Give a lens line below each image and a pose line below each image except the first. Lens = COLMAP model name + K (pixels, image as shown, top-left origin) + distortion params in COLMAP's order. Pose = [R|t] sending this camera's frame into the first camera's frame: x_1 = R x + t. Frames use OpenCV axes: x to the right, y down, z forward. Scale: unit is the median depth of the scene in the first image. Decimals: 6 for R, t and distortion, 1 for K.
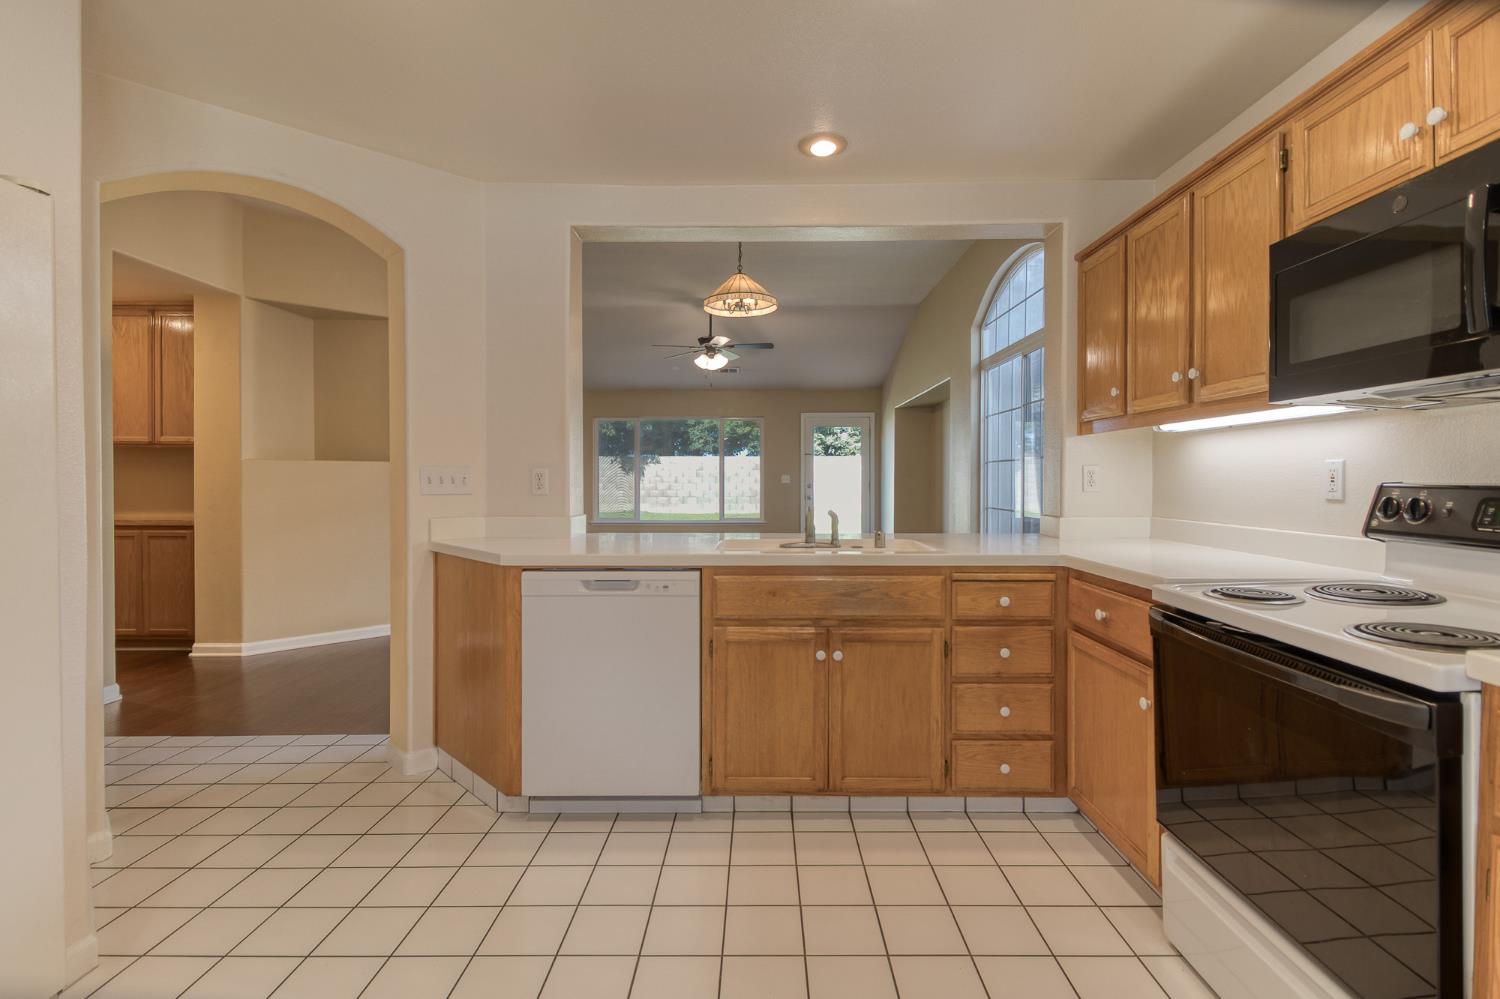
lens RADIAL K [[729.7, 0, 750.2], [0, 729.7, 485.0], [0, 0, 1]] dist [0.012129, -0.006897]
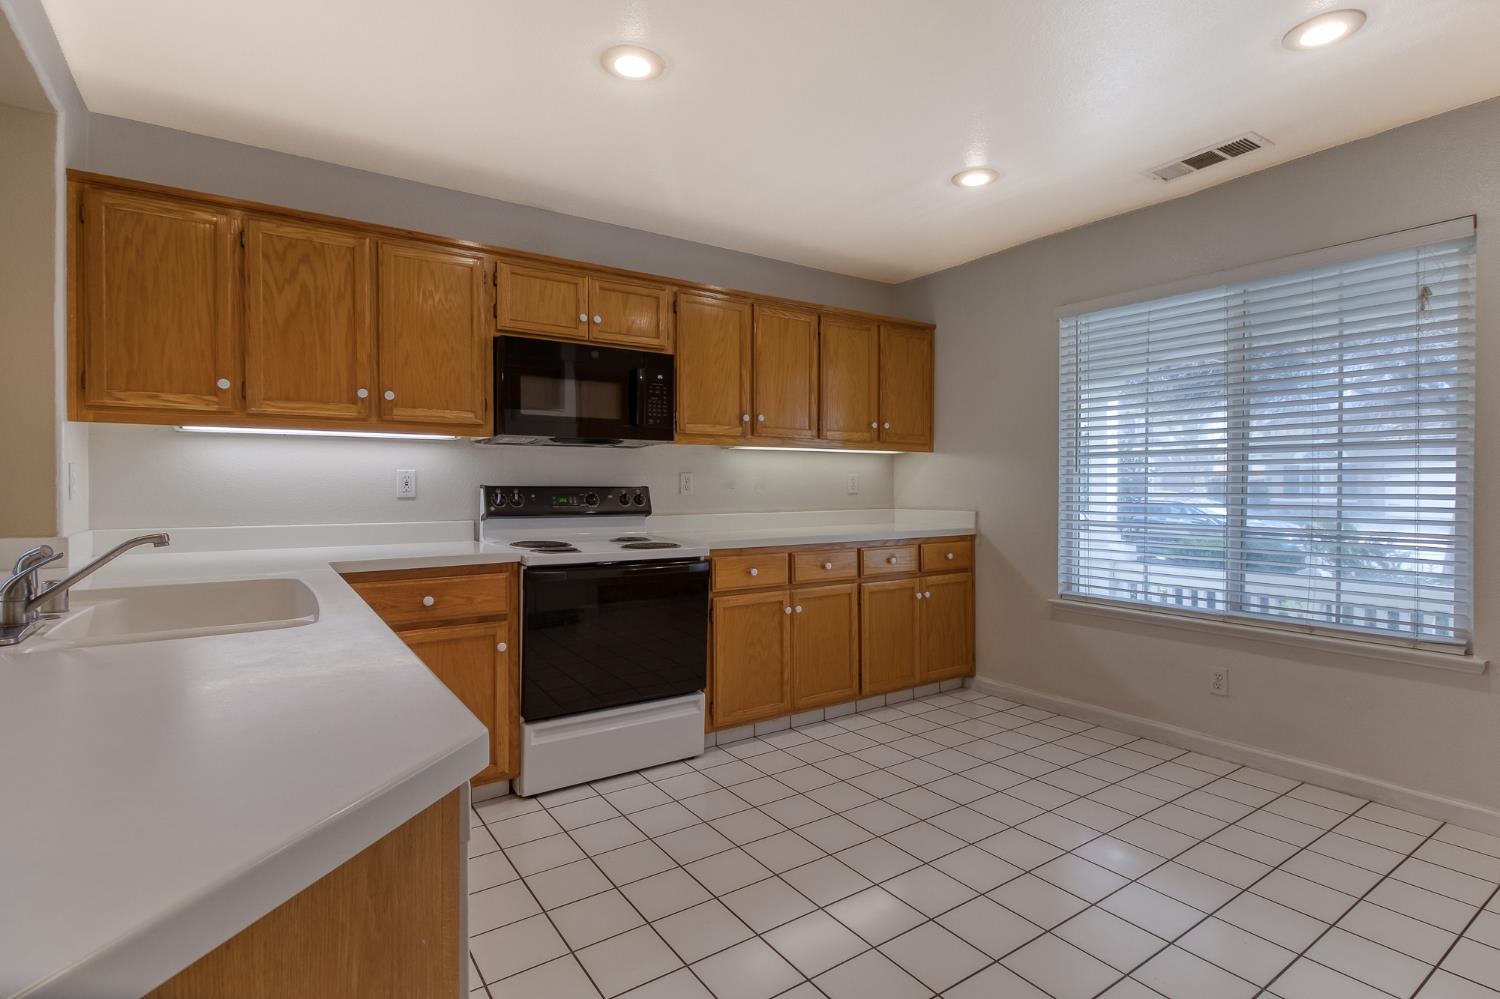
lens RADIAL K [[729.7, 0, 759.1], [0, 729.7, 483.4], [0, 0, 1]] dist [0.012129, -0.006897]
pose [[-0.585947, 0.002169, 0.810346, -0.662432], [0.007017, 0.999973, 0.002397, -0.005262], [-0.810319, 0.007091, -0.585946, 1.101213]]
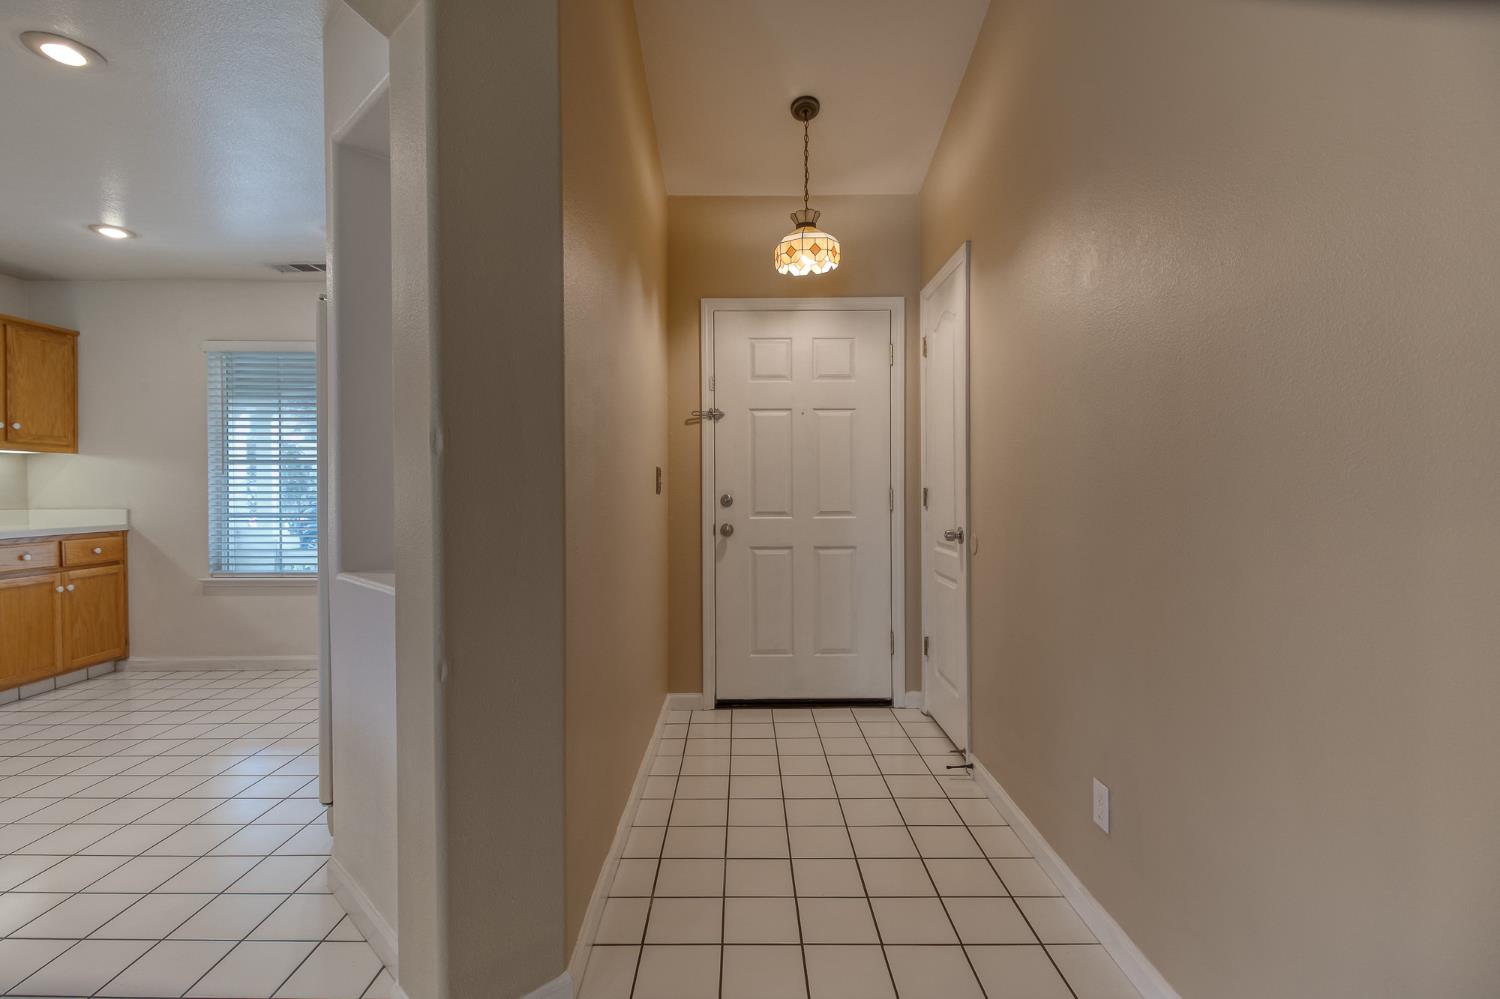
lens RADIAL K [[729.7, 0, 716.9], [0, 729.7, 498.5], [0, 0, 1]] dist [0.012129, -0.006897]
pose [[-0.999961, 0.003167, 0.008207, -1.089705], [0.003330, 0.999795, 0.019968, 0.006507], [-0.008142, 0.019995, -0.999767, 1.547249]]
